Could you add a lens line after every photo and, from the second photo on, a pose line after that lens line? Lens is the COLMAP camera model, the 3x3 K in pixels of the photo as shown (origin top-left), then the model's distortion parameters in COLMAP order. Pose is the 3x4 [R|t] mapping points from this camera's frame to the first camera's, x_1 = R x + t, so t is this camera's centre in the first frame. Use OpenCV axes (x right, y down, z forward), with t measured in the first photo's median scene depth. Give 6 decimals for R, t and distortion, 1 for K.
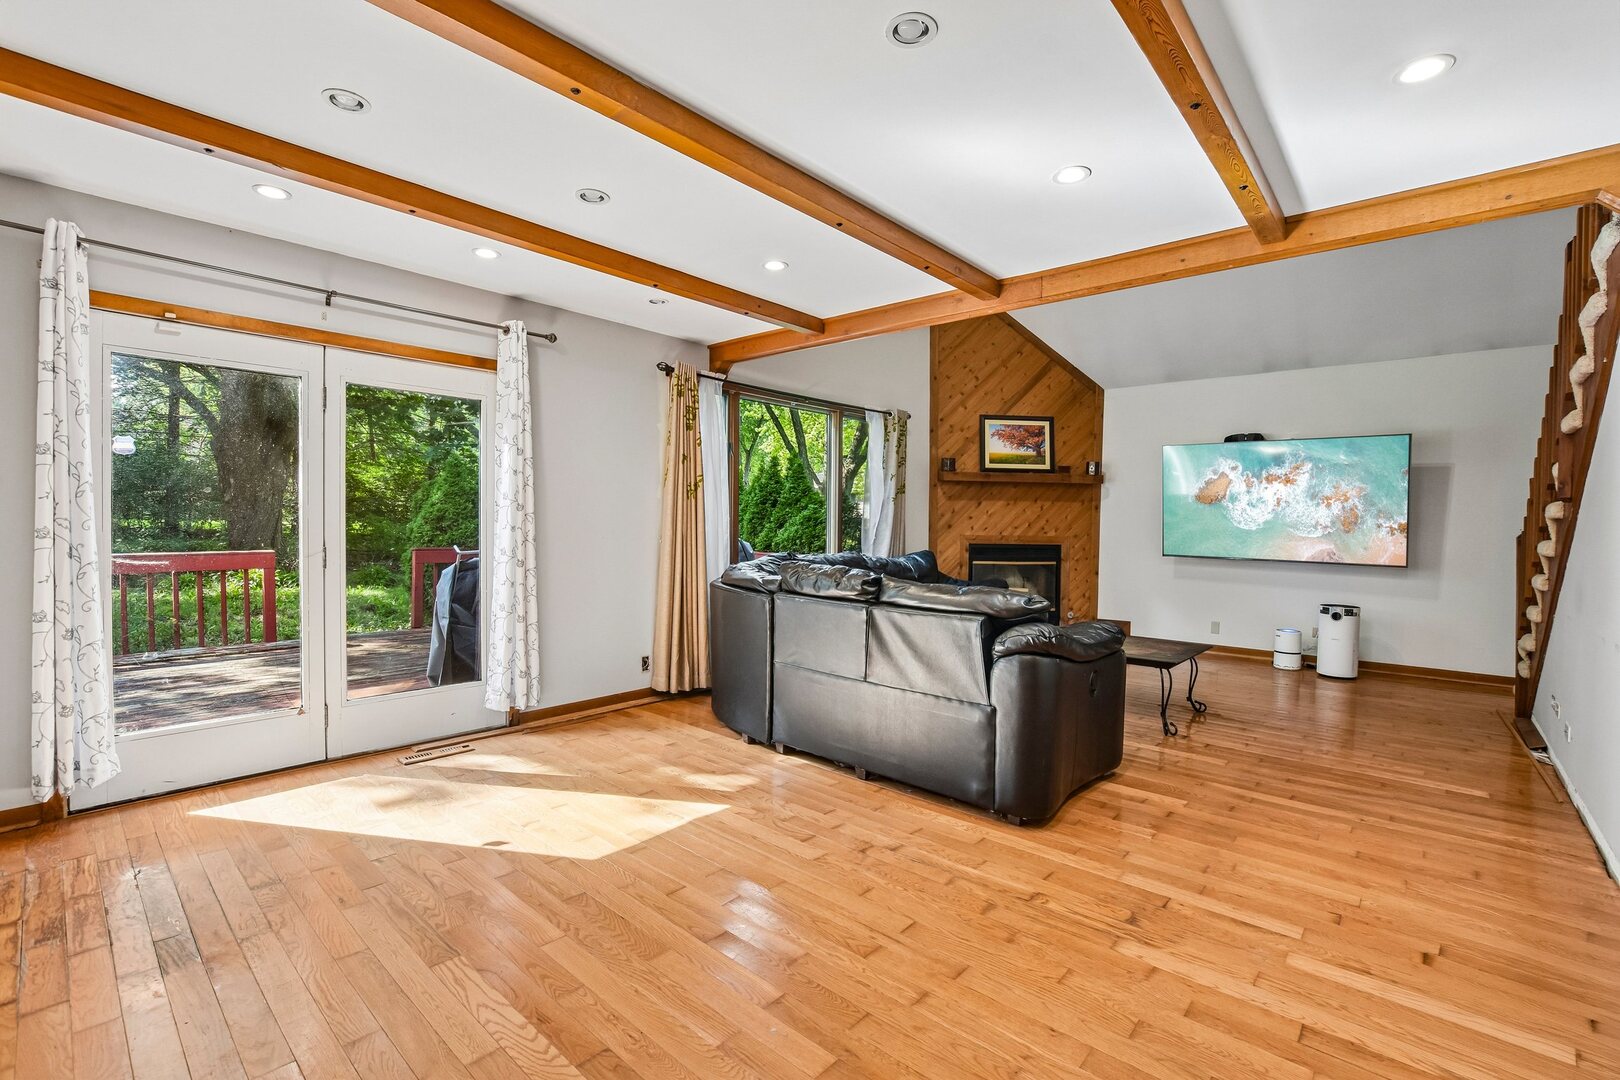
lens RADIAL K [[713.2, 0, 803.7], [0, 713.2, 537.5], [0, 0, 1]] dist [-0.023180, 0.002146]
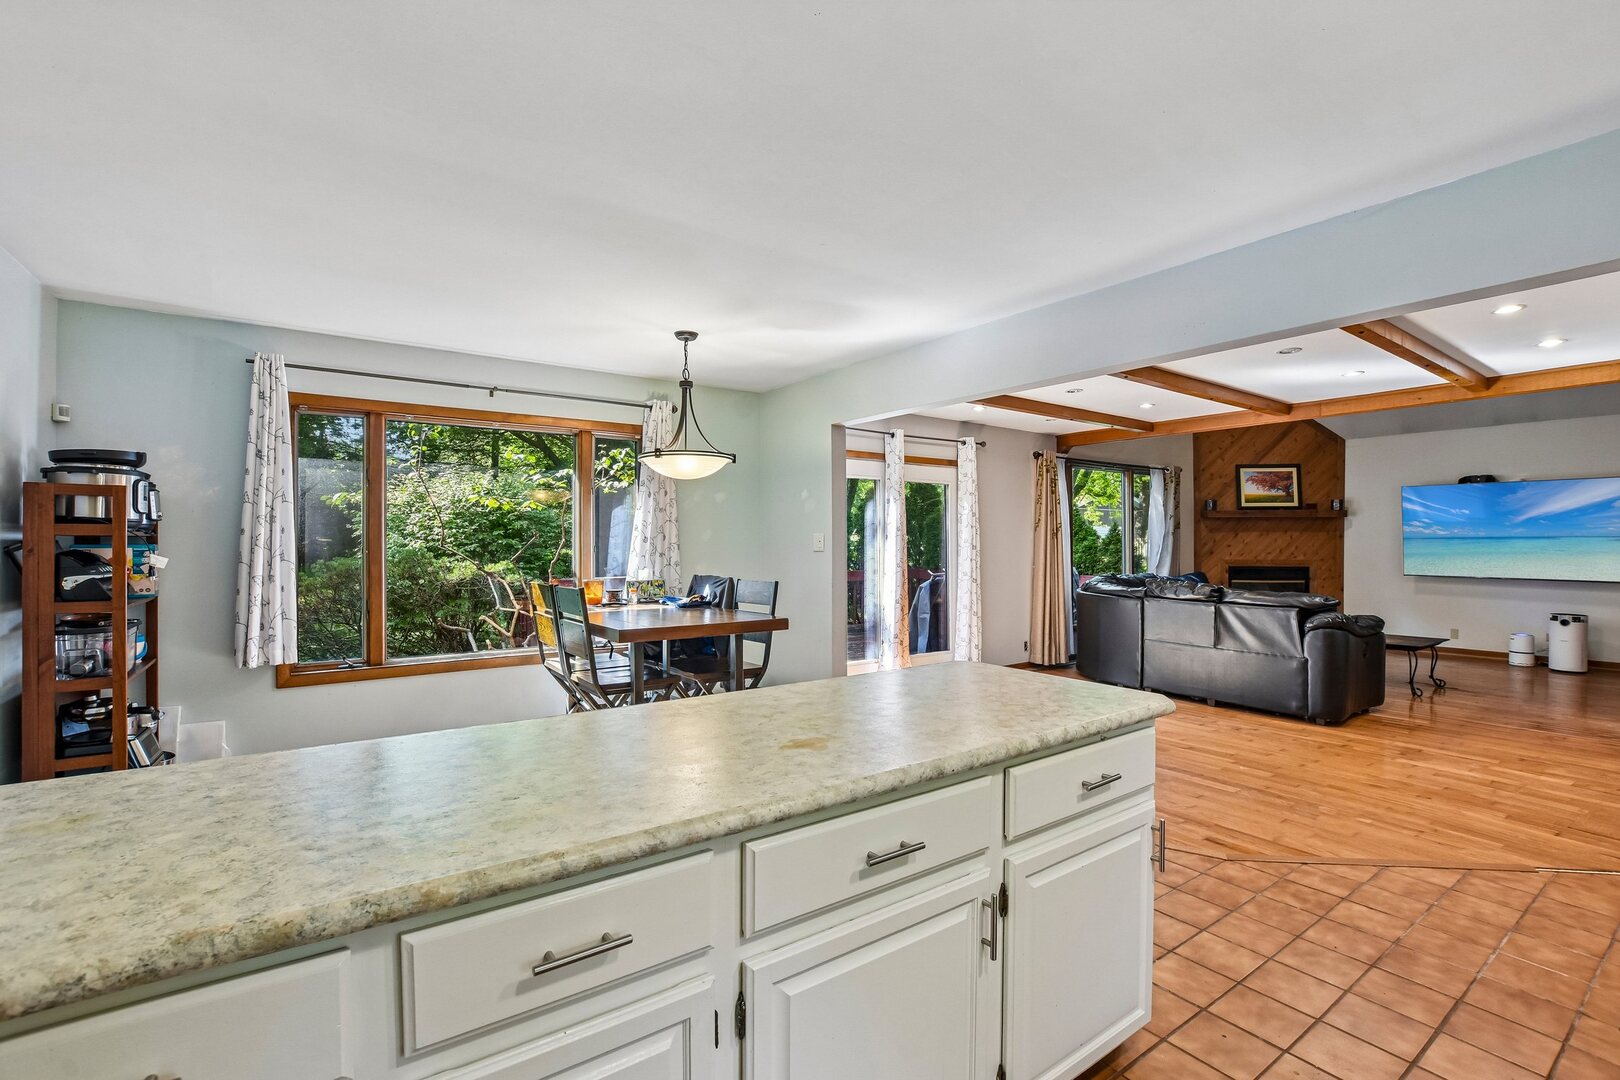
lens RADIAL K [[713.2, 0, 812.3], [0, 713.2, 542.9], [0, 0, 1]] dist [-0.023180, 0.002146]
pose [[0.975512, -0.012966, -0.219564, -0.279570], [0.007599, 0.999652, -0.025273, -0.009013], [0.219815, 0.022986, 0.975271, -0.511917]]
